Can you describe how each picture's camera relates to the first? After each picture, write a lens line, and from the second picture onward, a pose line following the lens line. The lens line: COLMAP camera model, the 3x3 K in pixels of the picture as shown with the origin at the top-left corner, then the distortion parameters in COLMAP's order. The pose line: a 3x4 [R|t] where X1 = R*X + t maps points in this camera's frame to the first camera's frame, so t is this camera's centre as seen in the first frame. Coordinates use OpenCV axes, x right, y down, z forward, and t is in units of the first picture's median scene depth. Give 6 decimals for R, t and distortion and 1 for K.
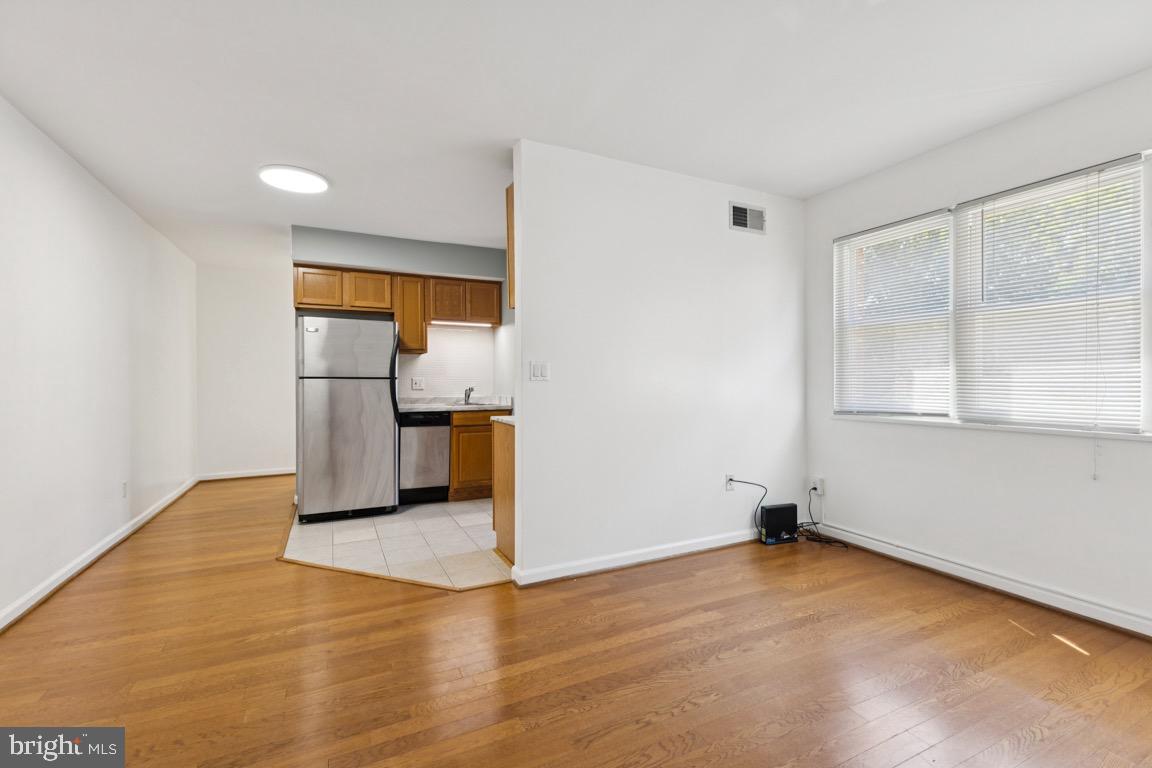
lens RADIAL K [[499.4, 0, 578.3], [0, 499.4, 382.5], [0, 0, 1]] dist [0.014689, -0.000124]
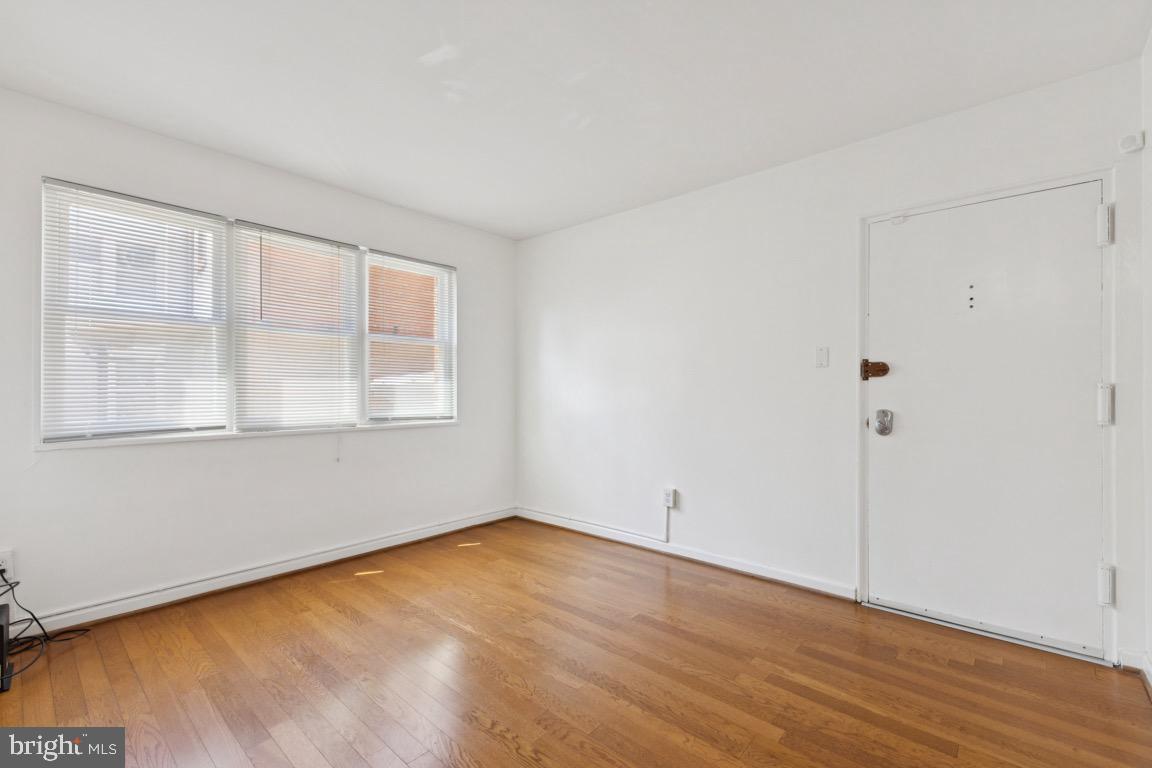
lens RADIAL K [[501.4, 0, 579.0], [0, 501.4, 388.5], [0, 0, 1]] dist [0.010094, -0.000347]
pose [[-0.374705, 0.009735, 0.927093, -0.468874], [0.005430, 0.999951, -0.008306, 0.001532], [-0.927128, 0.001922, -0.374739, 0.771885]]
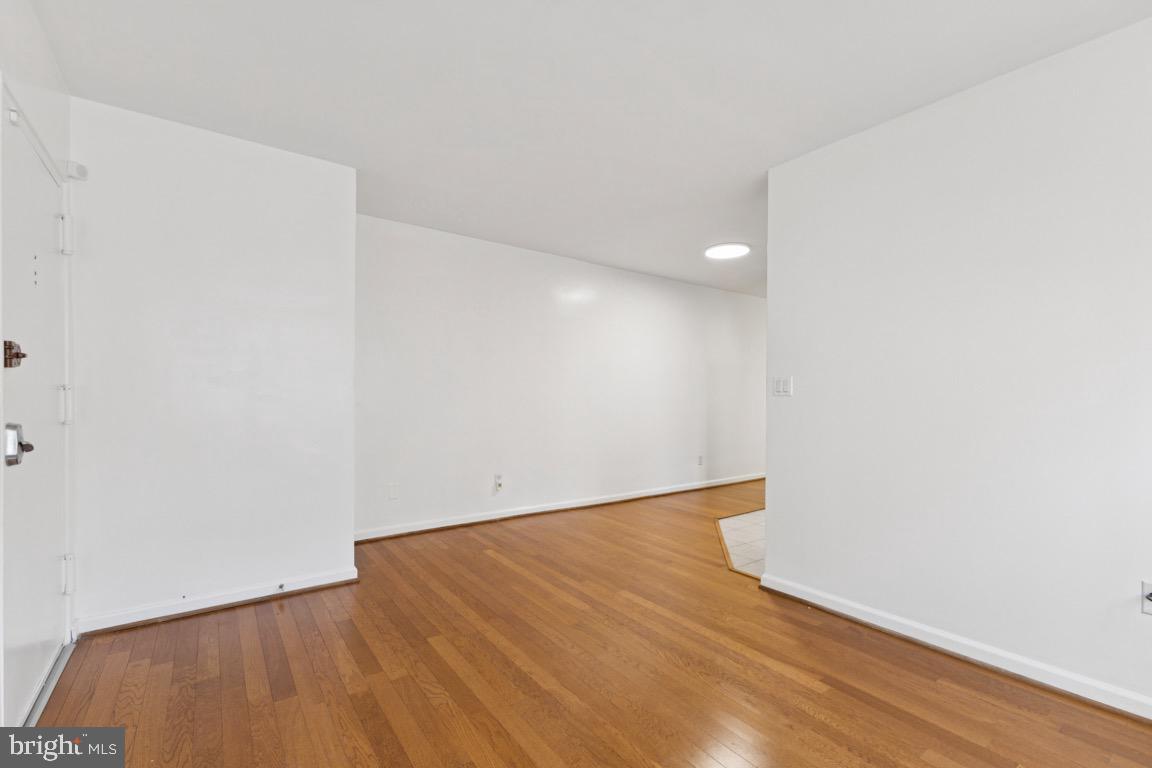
lens RADIAL K [[502.9, 0, 578.8], [0, 502.9, 400.3], [0, 0, 1]] dist [0.011530, 0.000043]
pose [[0.174822, 0.013307, -0.984510, 0.879052], [-0.011331, 0.999870, 0.011502, -0.002722], [0.984535, 0.009145, 0.174950, 0.414144]]
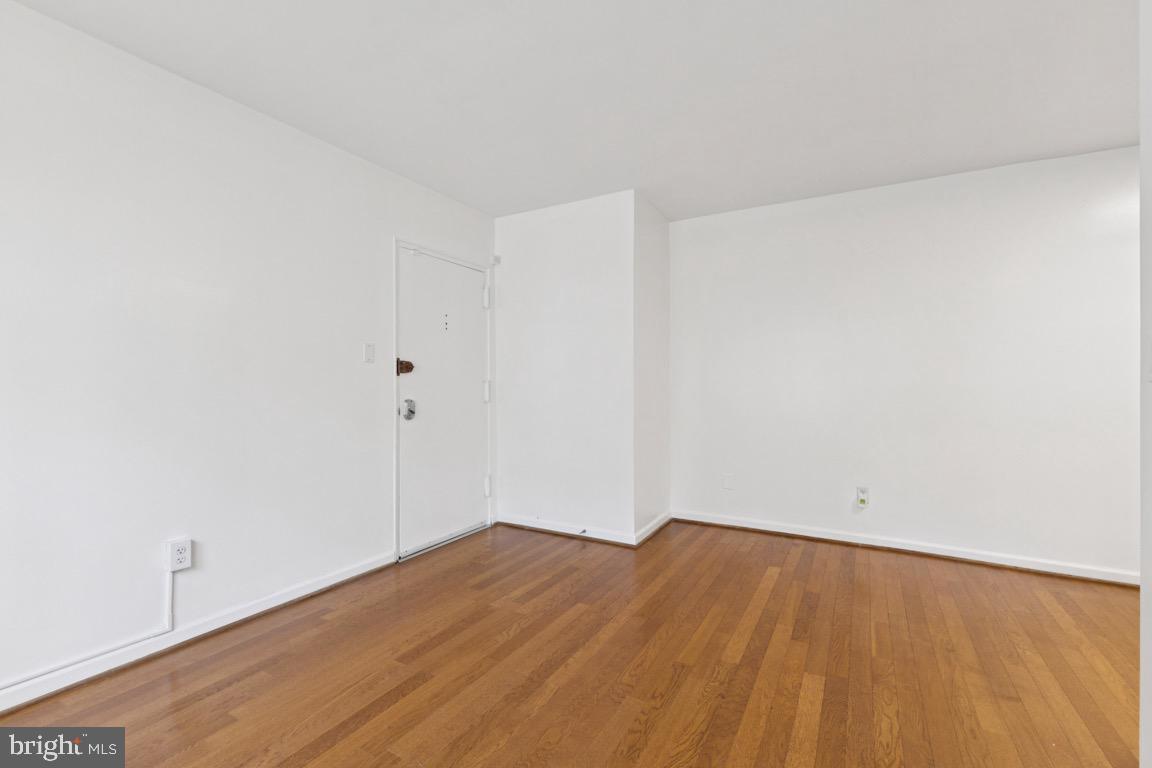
lens RADIAL K [[498.8, 0, 574.6], [0, 498.8, 389.7], [0, 0, 1]] dist [0.020954, -0.000041]
pose [[-0.830652, 0.008163, -0.556732, 0.533889], [0.000043, 0.999893, 0.014598, -0.004228], [0.556792, 0.012102, -0.830564, 1.087919]]
